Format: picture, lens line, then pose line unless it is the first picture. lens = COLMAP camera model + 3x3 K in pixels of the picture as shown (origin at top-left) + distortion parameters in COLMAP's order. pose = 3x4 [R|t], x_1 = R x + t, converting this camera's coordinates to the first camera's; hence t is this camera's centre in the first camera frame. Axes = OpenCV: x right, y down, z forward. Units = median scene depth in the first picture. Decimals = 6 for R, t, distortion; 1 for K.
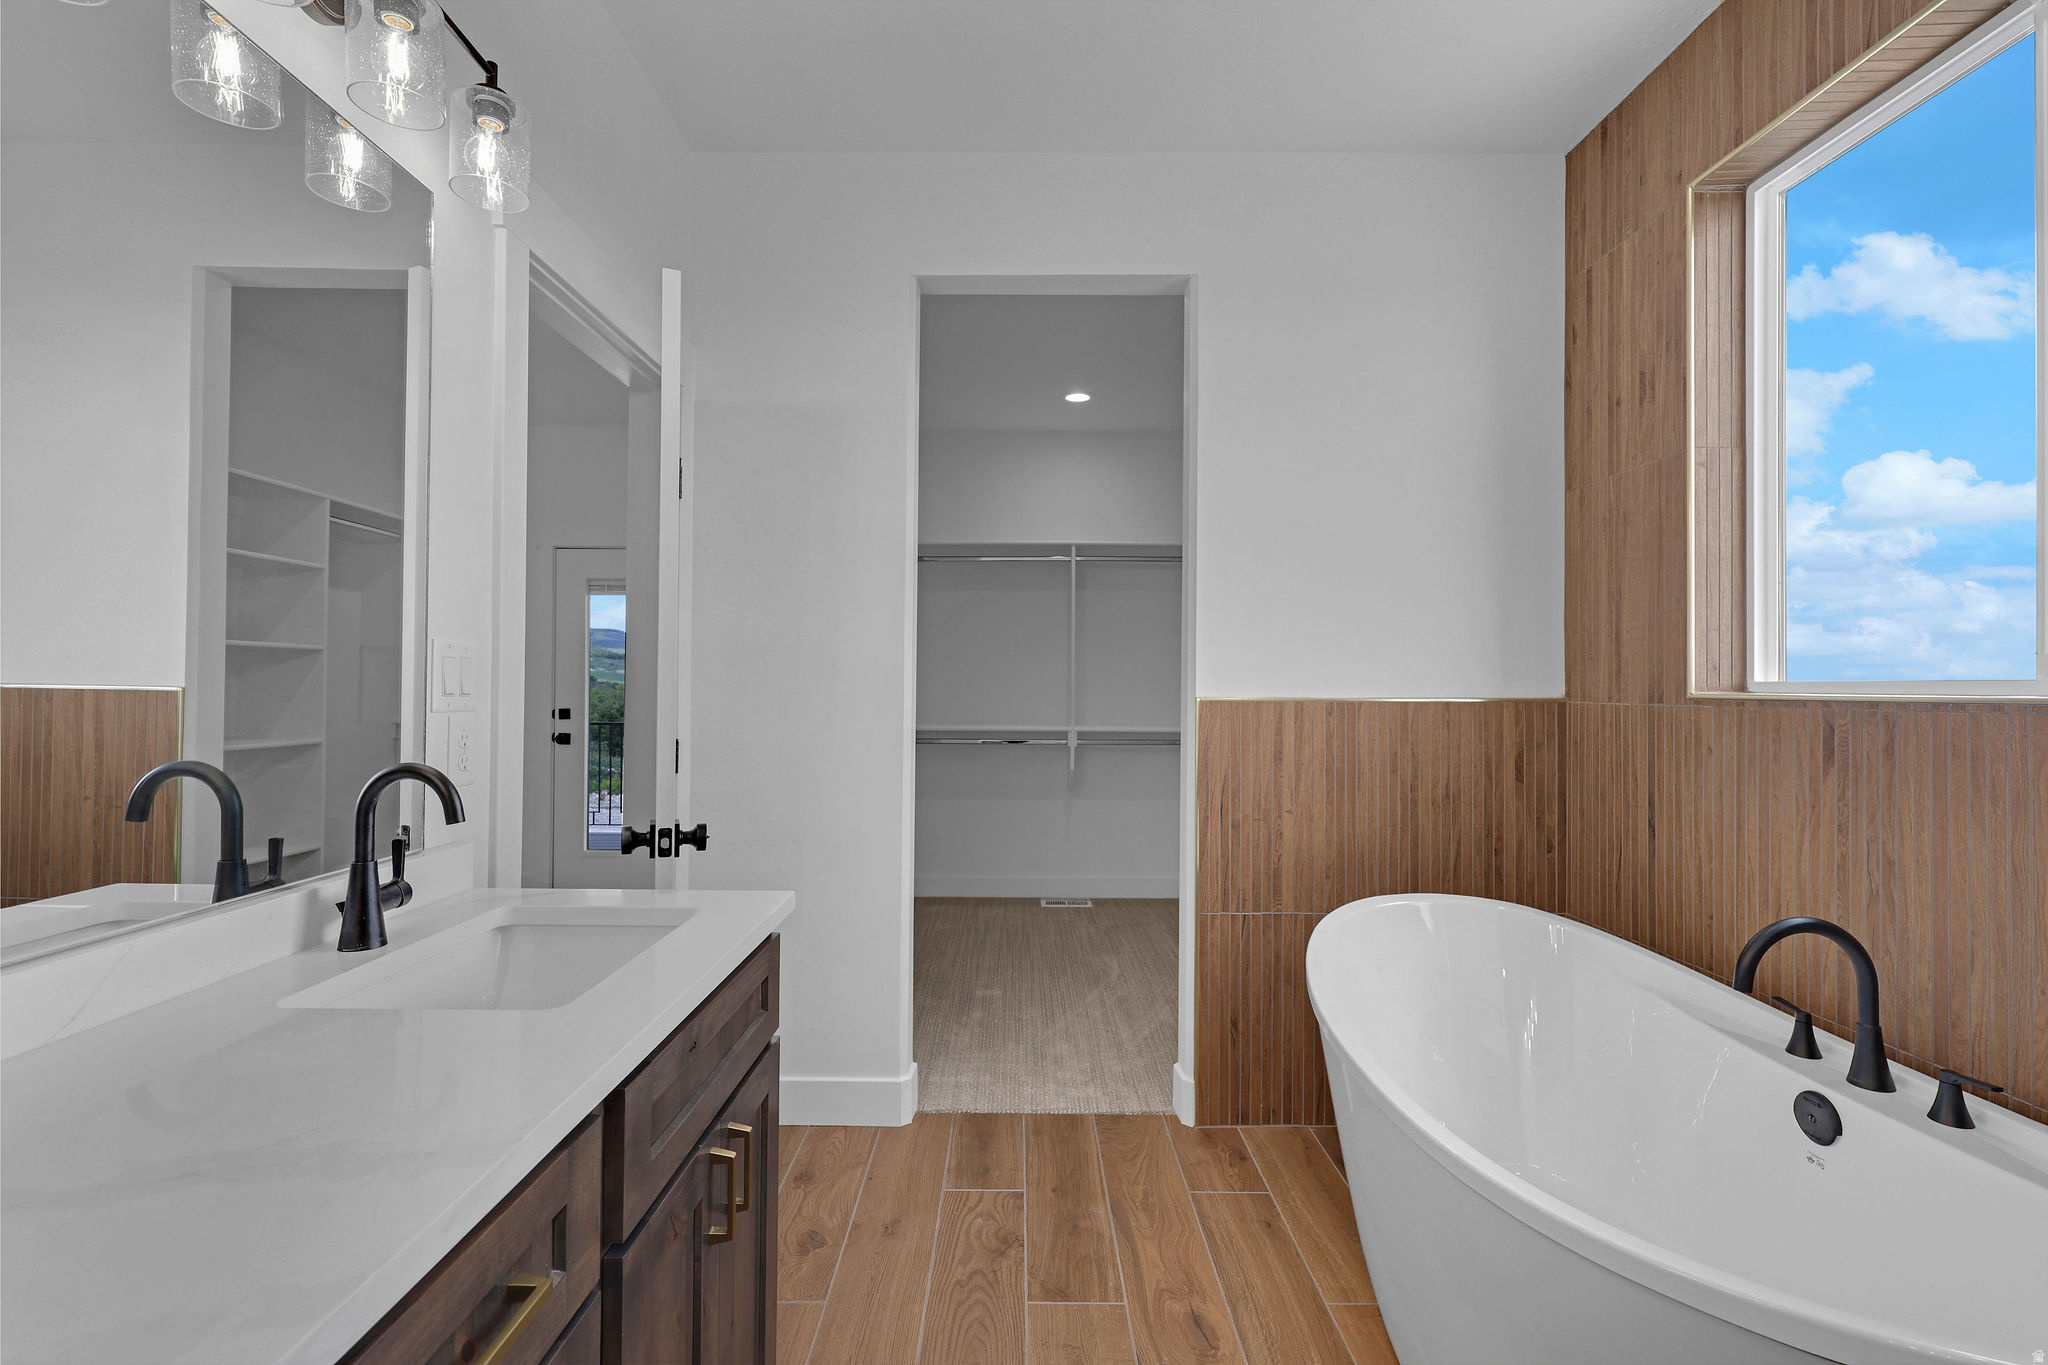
lens RADIAL K [[913.5, 0, 1011.5], [0, 913.5, 679.8], [0, 0, 1]] dist [0.001095, 0.000038]
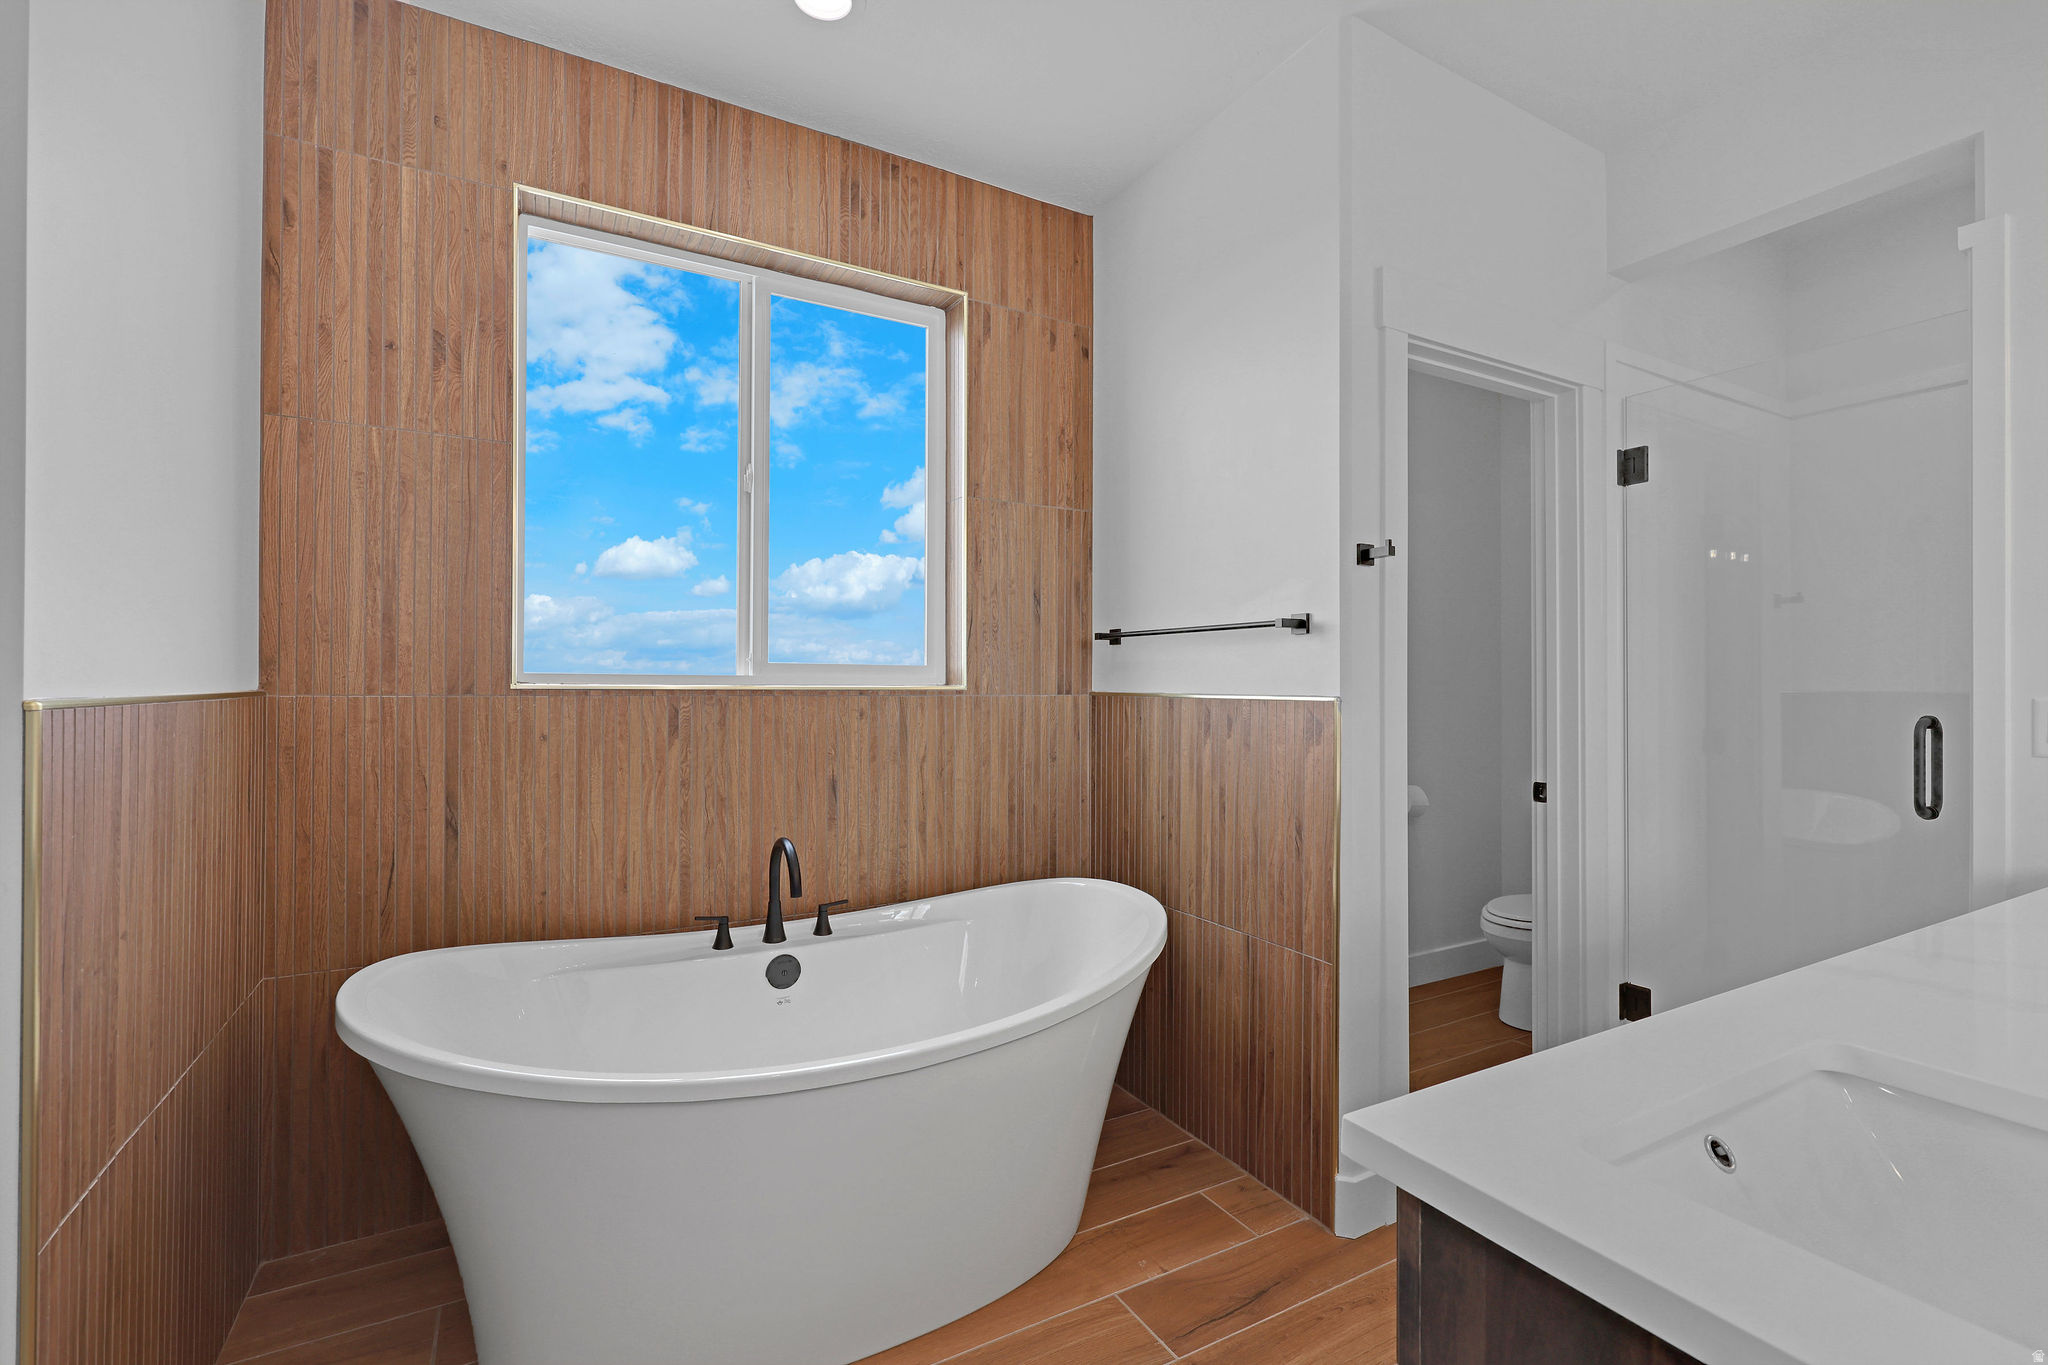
lens RADIAL K [[913.5, 0, 1011.5], [0, 913.5, 679.8], [0, 0, 1]] dist [0.001095, 0.000038]
pose [[-0.503925, 0.000087, 0.863747, -0.398758], [-0.015100, 0.999846, -0.008910, 0.010156], [-0.863615, -0.017532, -0.503846, 0.984691]]
